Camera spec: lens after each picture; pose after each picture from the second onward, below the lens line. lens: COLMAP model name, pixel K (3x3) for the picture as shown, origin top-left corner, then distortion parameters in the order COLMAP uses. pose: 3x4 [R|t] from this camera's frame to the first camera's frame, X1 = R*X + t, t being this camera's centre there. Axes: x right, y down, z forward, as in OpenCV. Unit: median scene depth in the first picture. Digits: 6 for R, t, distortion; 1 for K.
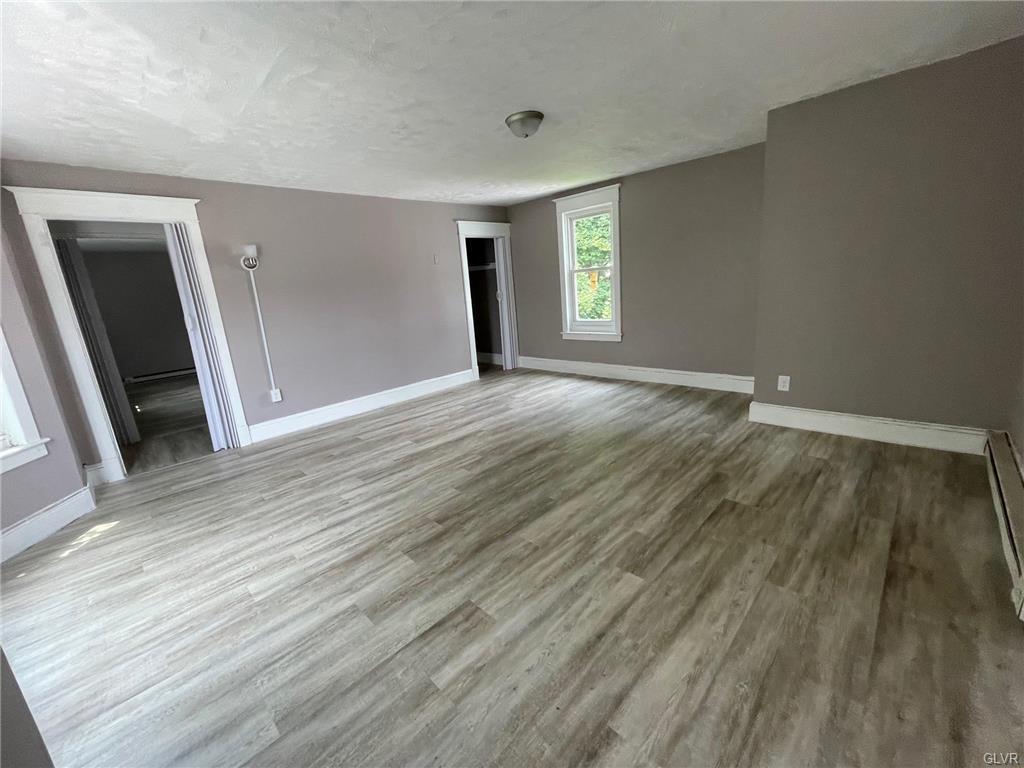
lens RADIAL K [[418.9, 0, 510.5], [0, 418.9, 384.0], [0, 0, 1]] dist [0.001597, 0.000997]
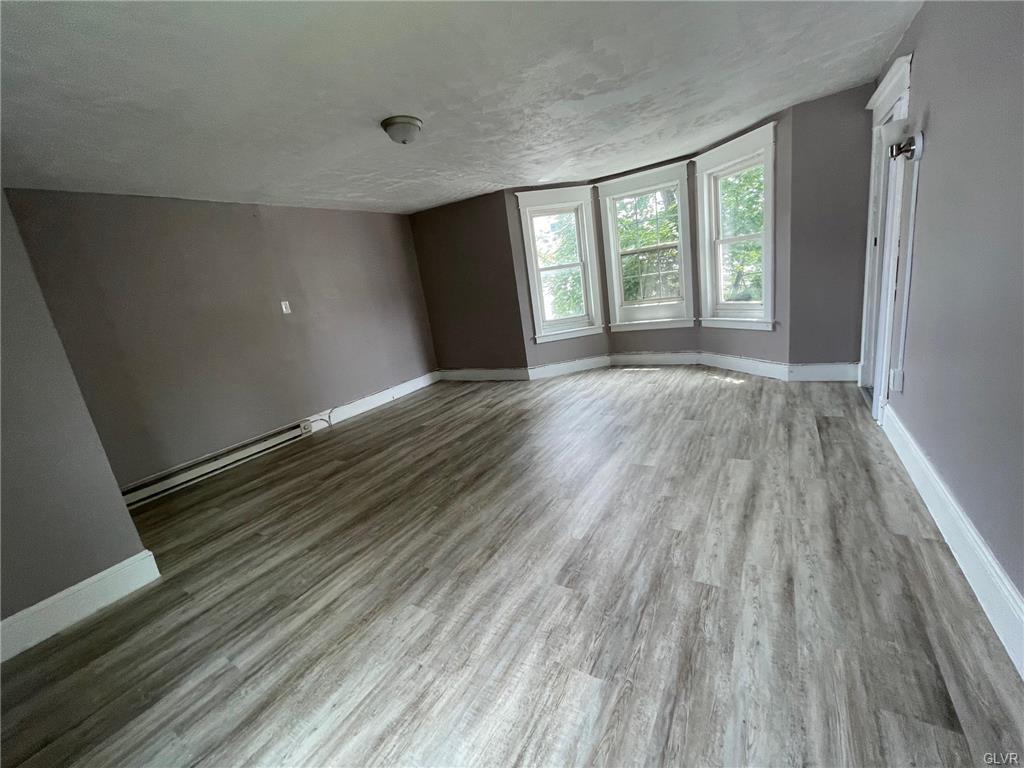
lens RADIAL K [[418.9, 0, 511.5], [0, 418.9, 382.9], [0, 0, 1]] dist [0.001597, 0.000997]
pose [[-0.951032, 0.262265, -0.163570, 0.100346], [0.160580, 0.871402, 0.463544, -0.496381], [0.264106, 0.414579, -0.870846, 2.029834]]
